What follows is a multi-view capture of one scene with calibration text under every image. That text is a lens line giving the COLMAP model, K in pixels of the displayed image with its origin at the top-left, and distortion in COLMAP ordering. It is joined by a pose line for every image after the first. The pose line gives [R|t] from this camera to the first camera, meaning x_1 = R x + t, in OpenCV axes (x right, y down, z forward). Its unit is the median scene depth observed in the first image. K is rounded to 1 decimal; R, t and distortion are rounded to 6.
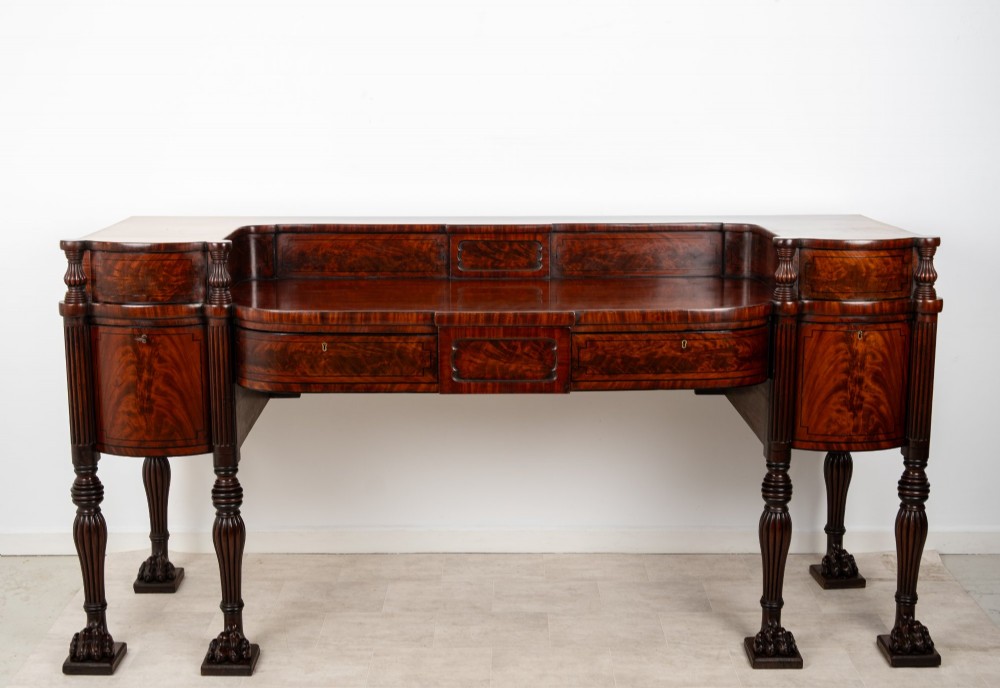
lens RADIAL K [[1327.9, 0, 501.5], [0, 1327.9, 327.1], [0, 0, 1]] dist [-0.025521, 0.000000]
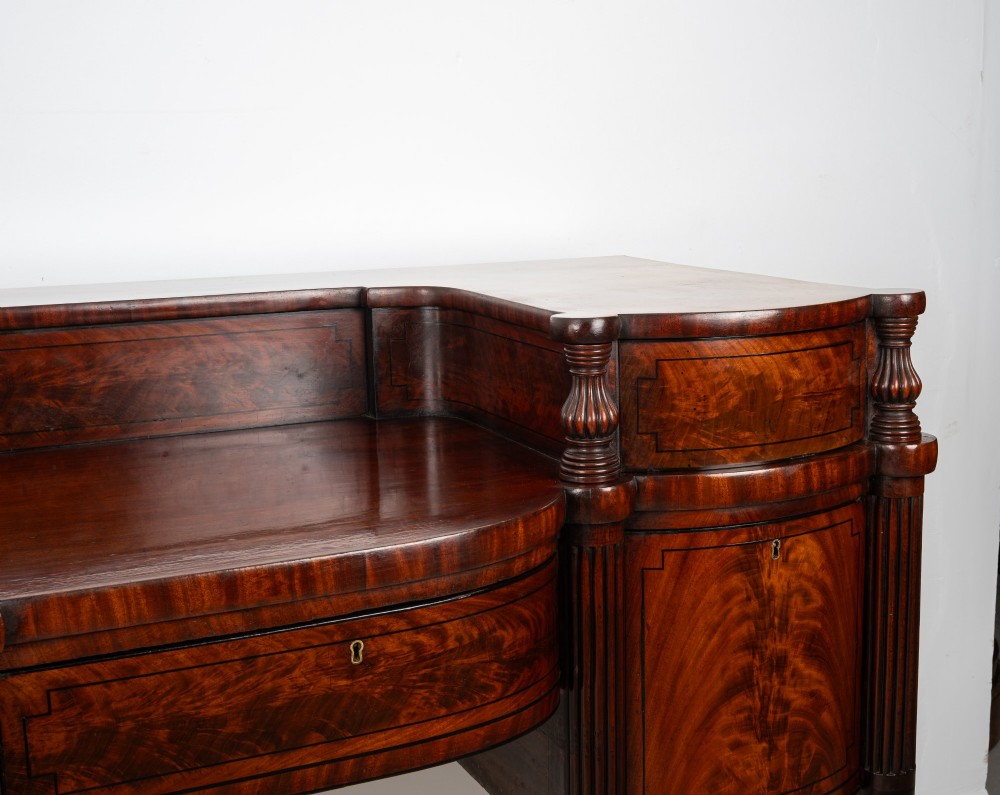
lens RADIAL K [[1500.1, 0, 595.8], [0, 1500.1, 364.5], [0, 0, 1]] dist [-0.045914, 0.000000]
pose [[0.898952, -0.073764, 0.431792, 0.033996], [0.086690, 0.996182, -0.010302, -0.048505], [-0.429383, 0.046693, 0.901914, 0.615729]]
